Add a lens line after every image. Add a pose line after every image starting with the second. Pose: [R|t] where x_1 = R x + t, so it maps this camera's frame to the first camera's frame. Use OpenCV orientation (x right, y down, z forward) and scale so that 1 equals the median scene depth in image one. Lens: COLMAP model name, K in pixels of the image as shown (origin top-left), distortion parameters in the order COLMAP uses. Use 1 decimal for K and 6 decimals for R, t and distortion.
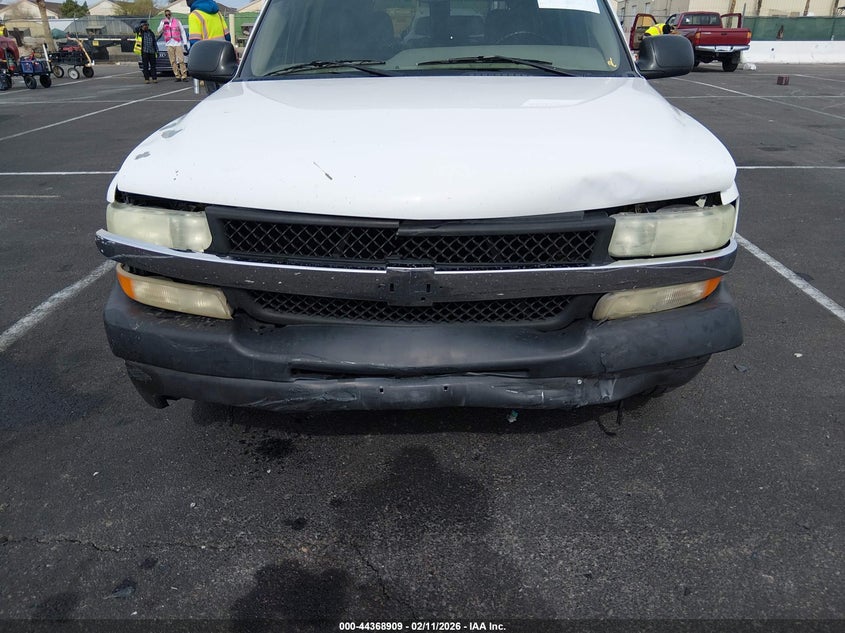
lens RADIAL K [[626.0, 0, 424.0], [0, 626.0, 329.1], [0, 0, 1]] dist [0.077036, -0.122638]
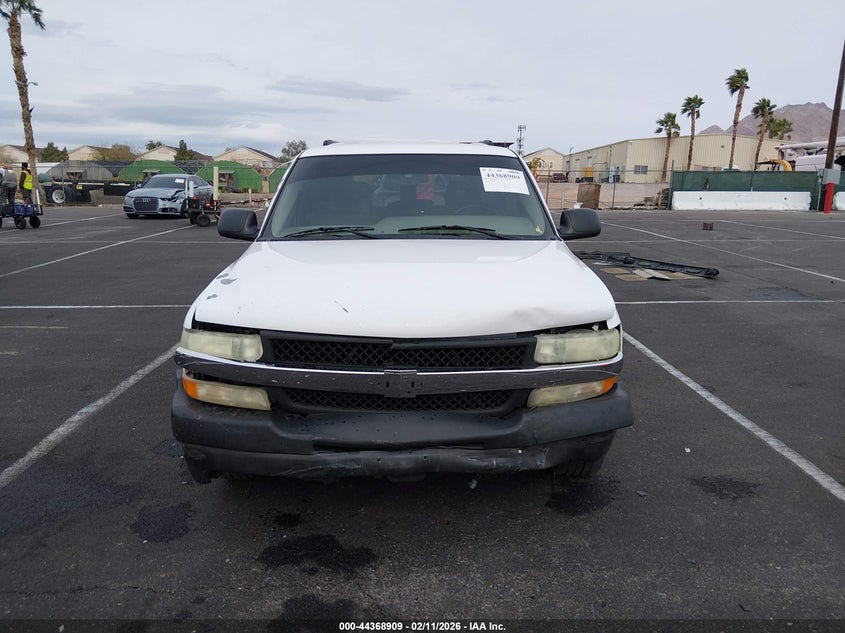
lens RADIAL K [[626.0, 0, 424.0], [0, 626.0, 329.1], [0, 0, 1]] dist [0.077036, -0.122638]
pose [[0.998387, -0.002768, 0.056703, -0.044759], [0.014268, 0.978986, -0.203427, 0.095158], [-0.054948, 0.203908, 0.977447, -0.406441]]
